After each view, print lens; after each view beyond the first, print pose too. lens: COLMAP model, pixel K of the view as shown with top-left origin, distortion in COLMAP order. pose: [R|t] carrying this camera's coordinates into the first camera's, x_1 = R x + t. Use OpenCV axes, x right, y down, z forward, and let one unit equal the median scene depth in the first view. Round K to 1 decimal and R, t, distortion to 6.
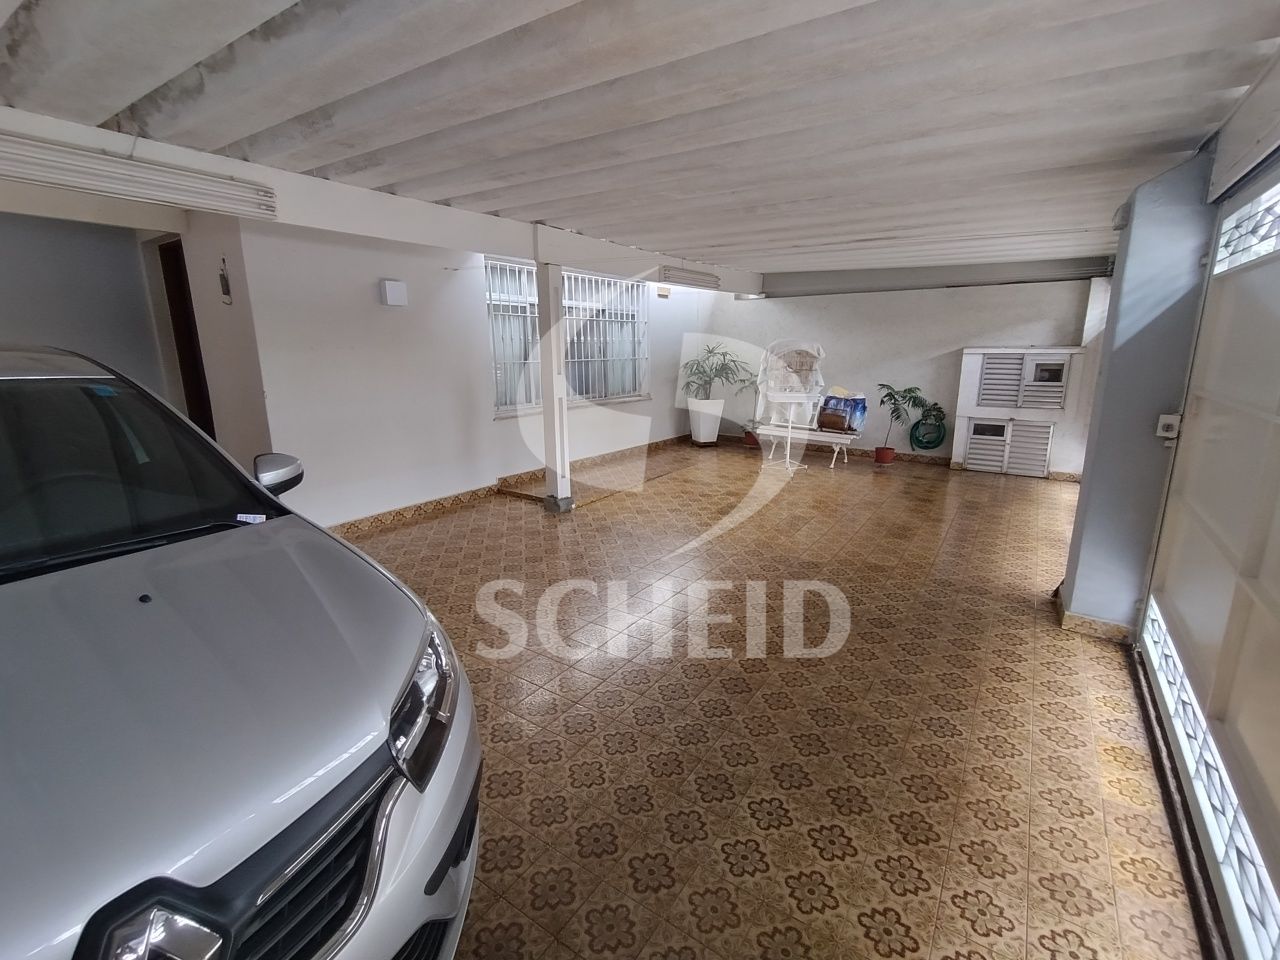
lens RADIAL K [[585.2, 0, 641.4], [0, 585.2, 478.0], [0, 0, 1]] dist [-0.002728, -0.001194]
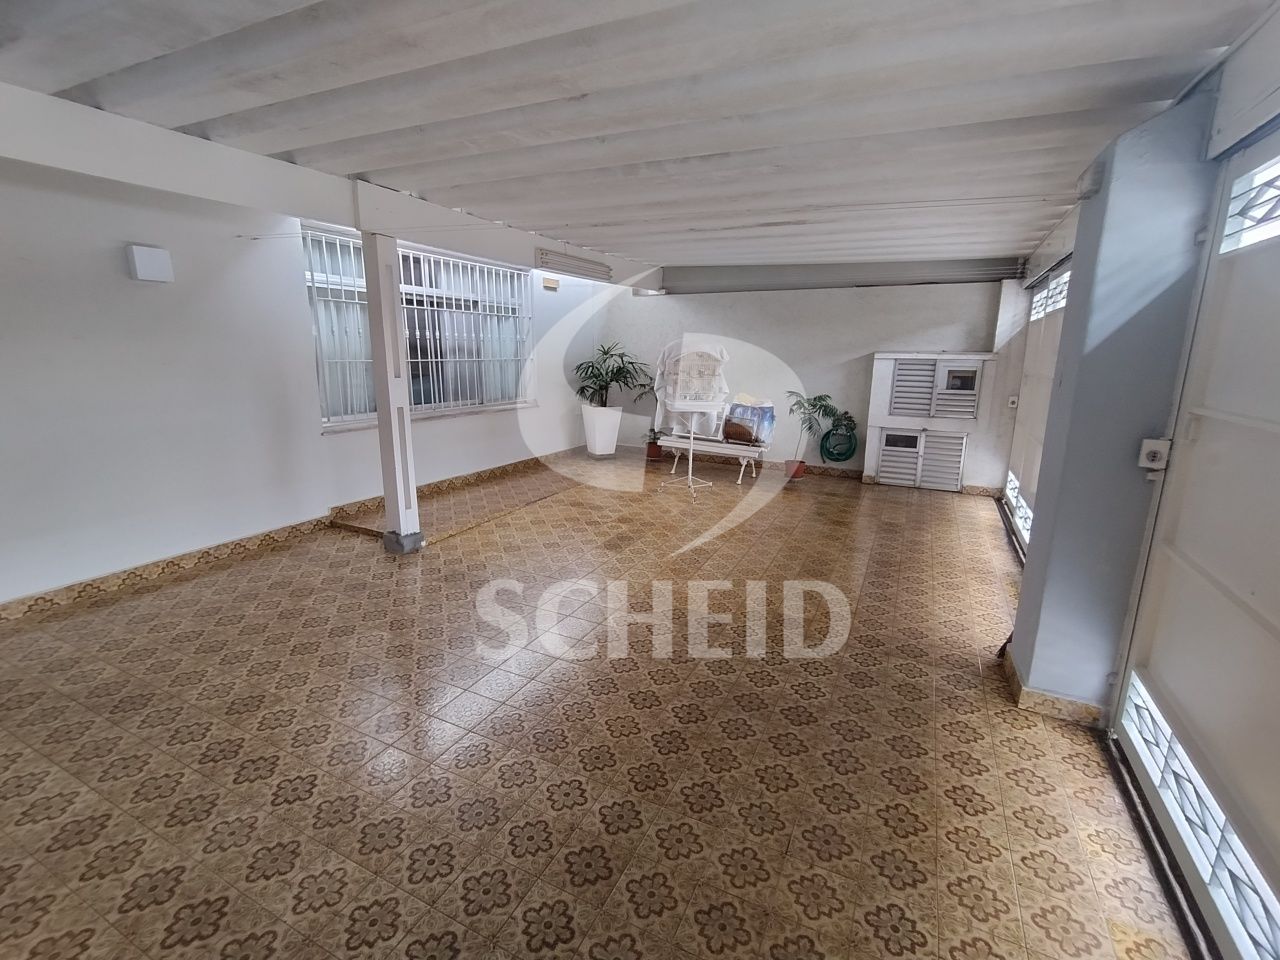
lens RADIAL K [[585.2, 0, 641.3], [0, 585.2, 479.3], [0, 0, 1]] dist [-0.002728, -0.001194]
pose [[0.989889, -0.015183, 0.141032, 0.067186], [0.015513, 0.999879, -0.001242, -0.034229], [-0.140996, 0.003417, 0.990004, 0.176447]]
